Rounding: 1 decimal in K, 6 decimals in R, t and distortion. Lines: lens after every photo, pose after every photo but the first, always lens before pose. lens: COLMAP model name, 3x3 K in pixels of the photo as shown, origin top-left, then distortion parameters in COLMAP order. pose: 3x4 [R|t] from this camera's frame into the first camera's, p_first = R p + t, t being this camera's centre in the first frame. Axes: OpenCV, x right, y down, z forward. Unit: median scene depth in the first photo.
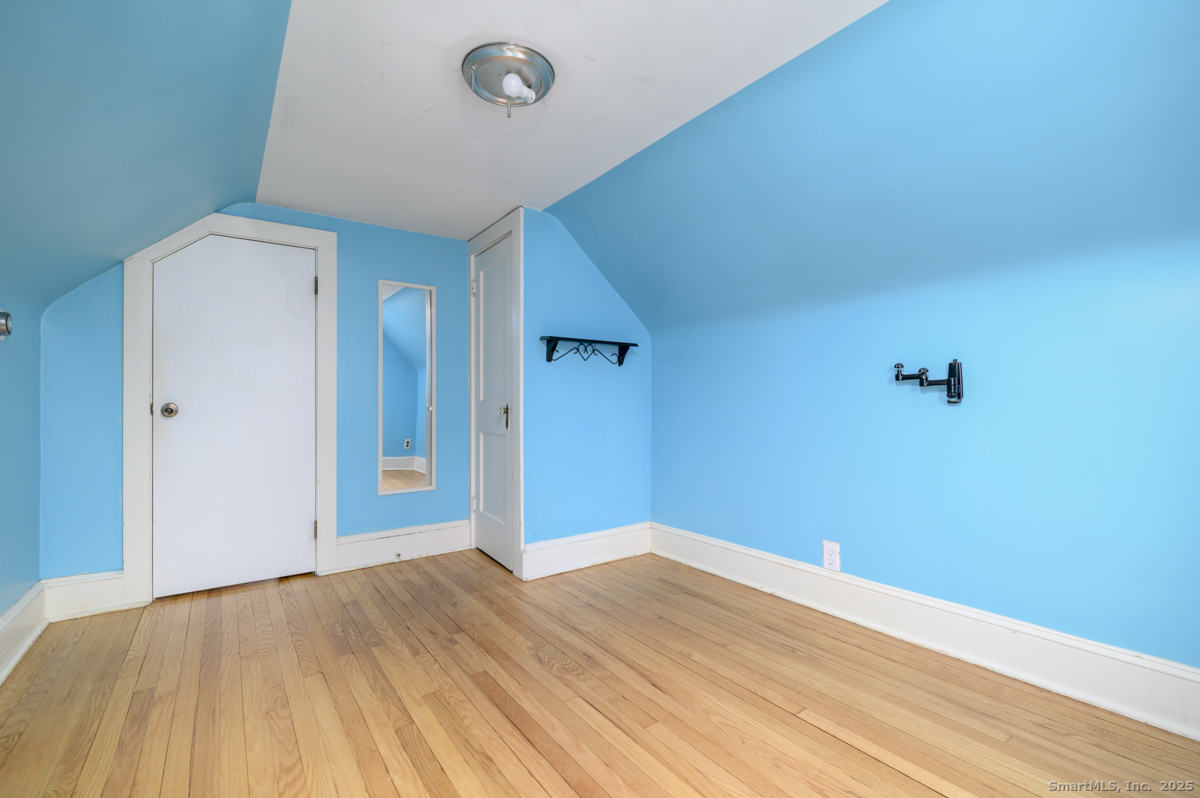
lens RADIAL K [[523.6, 0, 594.1], [0, 523.6, 403.4], [0, 0, 1]] dist [-0.000079, -0.000446]
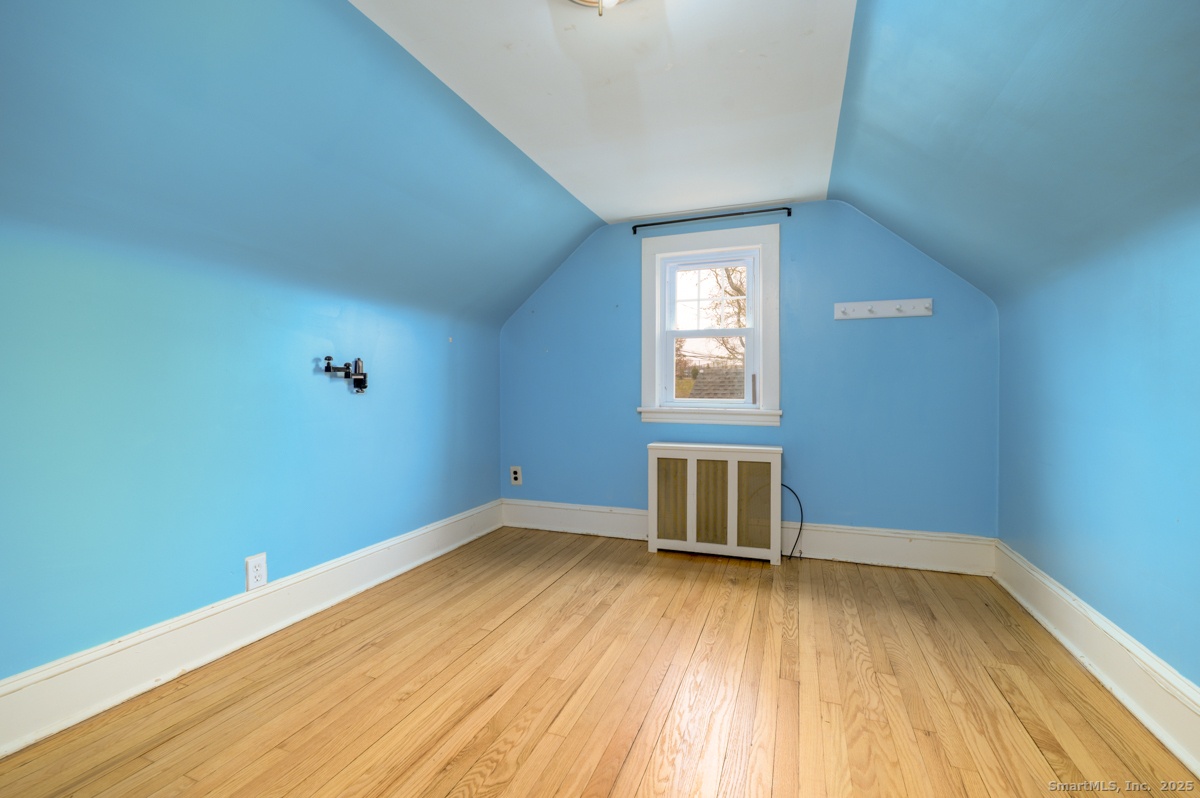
lens RADIAL K [[523.6, 0, 596.9], [0, 523.6, 393.1], [0, 0, 1]] dist [-0.000079, -0.000446]
pose [[-0.556270, 0.004685, 0.830988, -0.654503], [0.005007, 0.999985, -0.002286, 0.006715], [-0.830987, 0.002889, -0.556285, 1.168112]]
